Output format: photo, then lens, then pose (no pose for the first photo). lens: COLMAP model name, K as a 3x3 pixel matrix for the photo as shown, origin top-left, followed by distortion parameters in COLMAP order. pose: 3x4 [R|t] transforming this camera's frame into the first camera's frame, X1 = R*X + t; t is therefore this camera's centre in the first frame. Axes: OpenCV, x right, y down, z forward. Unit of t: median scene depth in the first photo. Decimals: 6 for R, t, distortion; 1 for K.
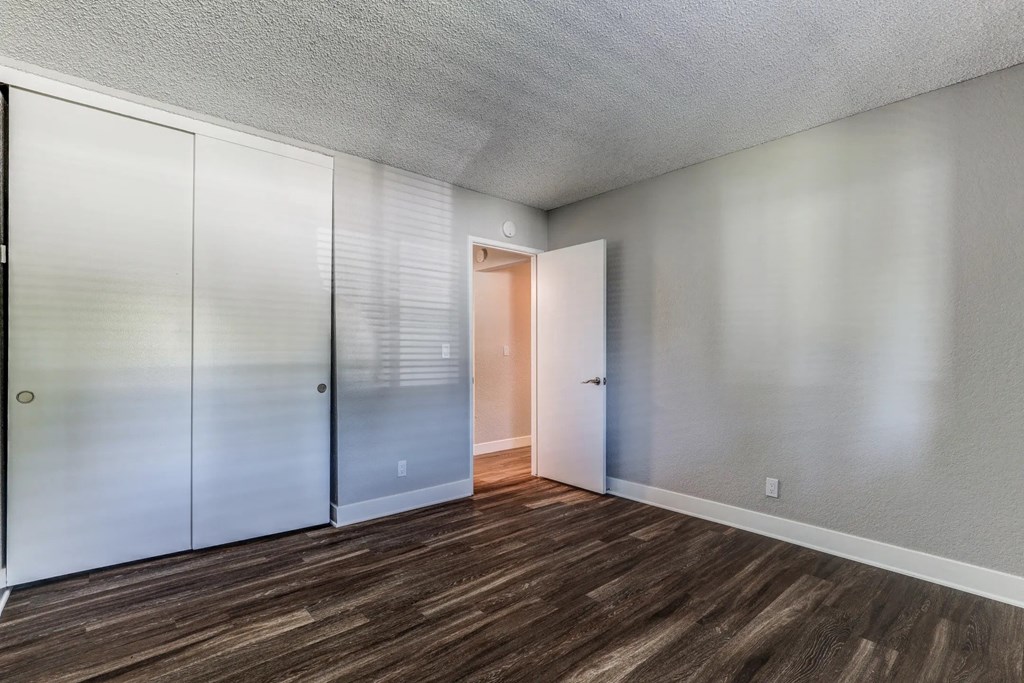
lens RADIAL K [[463.5, 0, 511.5], [0, 463.5, 345.6], [0, 0, 1]] dist [0.000262, 0.000039]
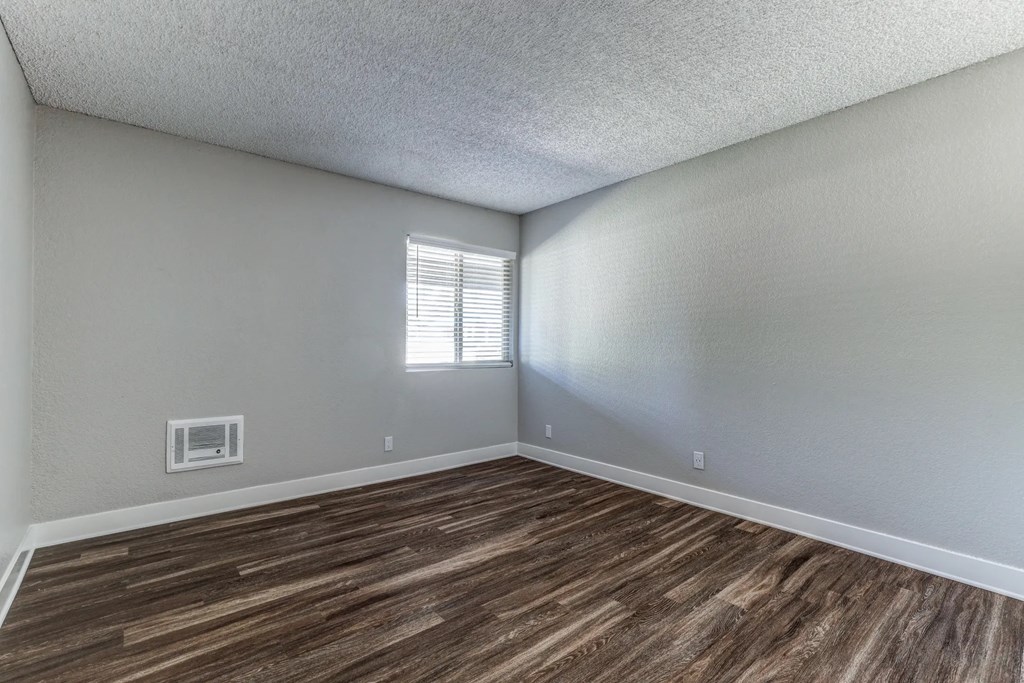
lens RADIAL K [[463.5, 0, 512.6], [0, 463.5, 342.1], [0, 0, 1]] dist [0.000262, 0.000039]
pose [[-0.999822, -0.004322, 0.018376, 0.020182], [-0.004616, 0.999861, -0.016009, 0.030617], [-0.018304, -0.016091, -0.999703, 1.971043]]
